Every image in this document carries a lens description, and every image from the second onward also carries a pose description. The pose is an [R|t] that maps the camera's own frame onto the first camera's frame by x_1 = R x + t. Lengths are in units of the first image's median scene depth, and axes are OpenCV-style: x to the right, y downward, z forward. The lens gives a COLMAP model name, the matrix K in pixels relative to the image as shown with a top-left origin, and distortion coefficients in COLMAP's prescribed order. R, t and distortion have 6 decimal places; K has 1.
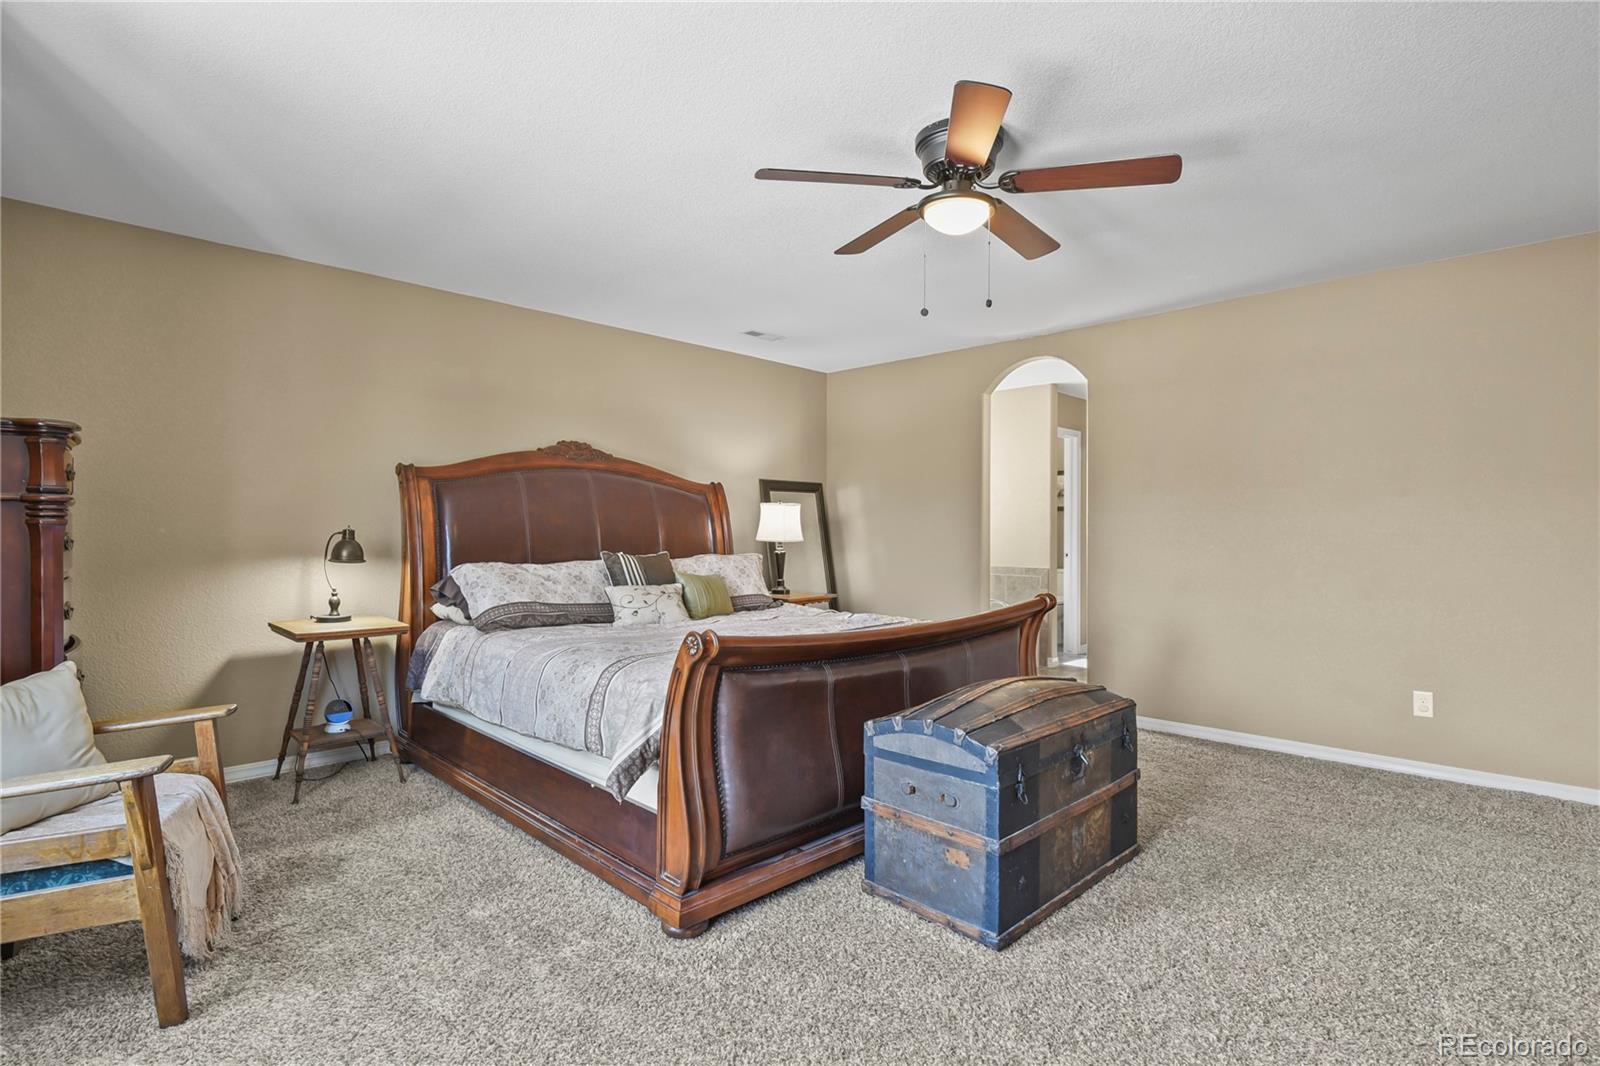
lens RADIAL K [[779.7, 0, 810.9], [0, 779.7, 532.9], [0, 0, 1]] dist [-0.009721, -0.006649]
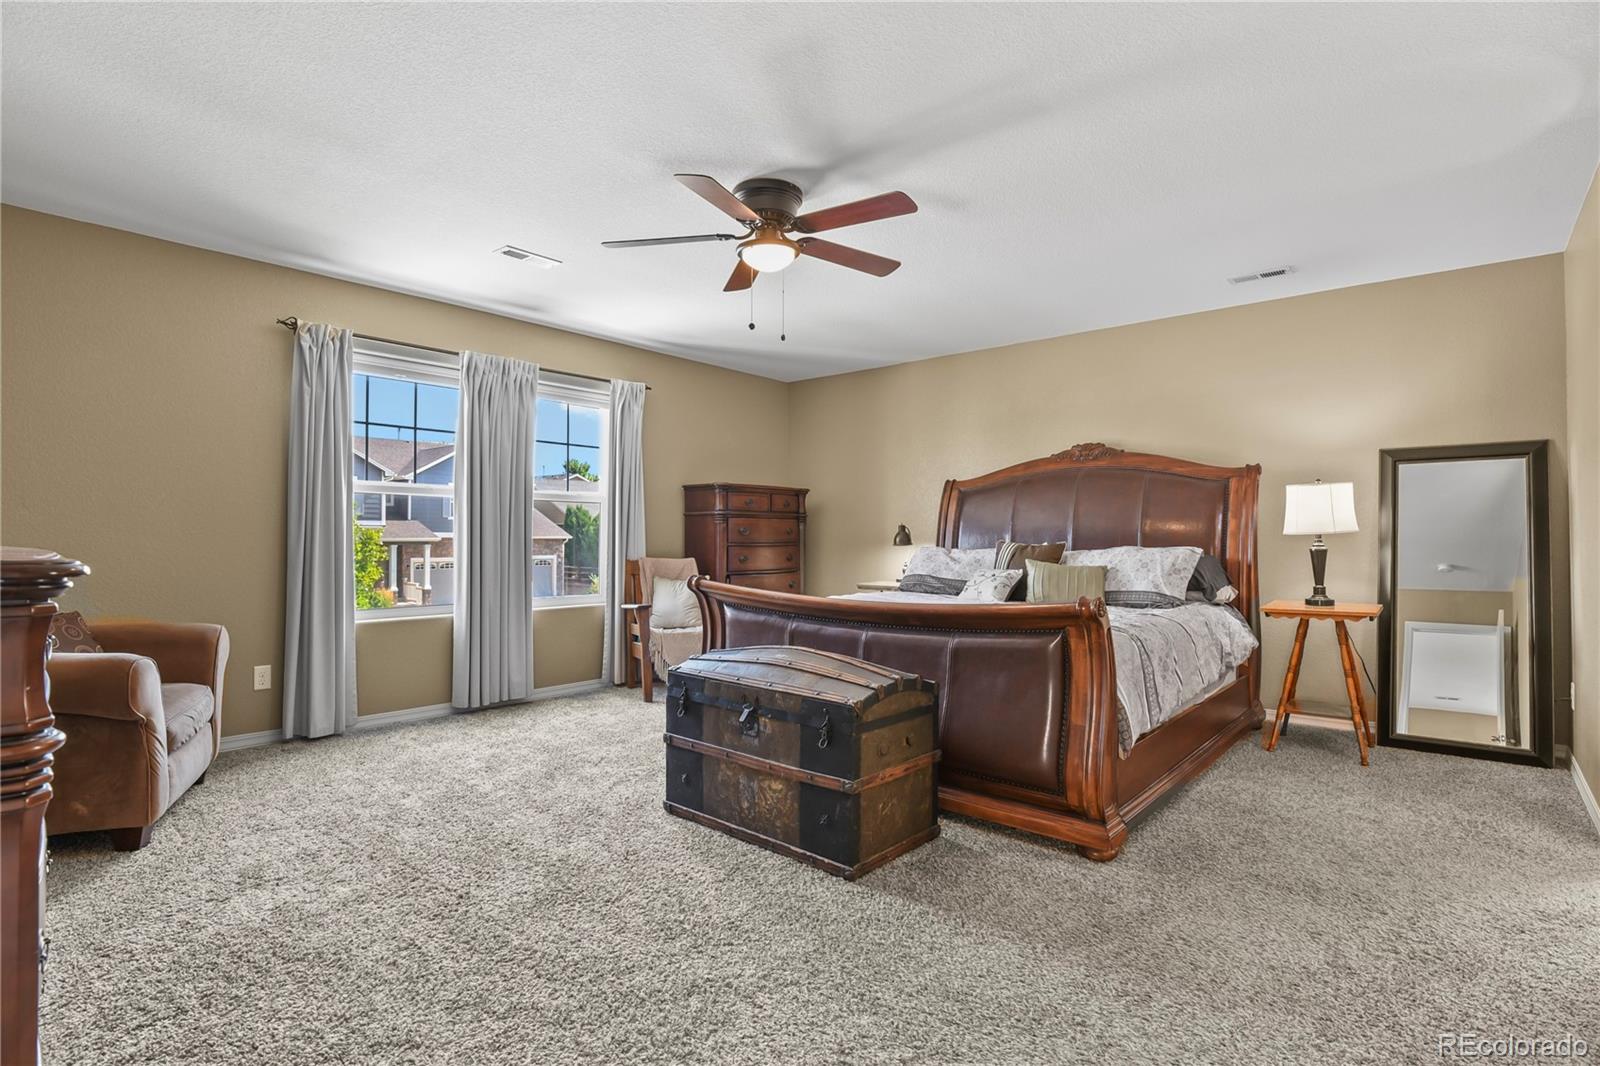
lens RADIAL K [[779.7, 0, 810.9], [0, 779.7, 532.9], [0, 0, 1]] dist [-0.009721, -0.006649]
pose [[0.058993, 0.007133, -0.998233, 0.732955], [0.010324, 0.999917, 0.007755, -0.002140], [0.998205, -0.010763, 0.058915, 0.499770]]
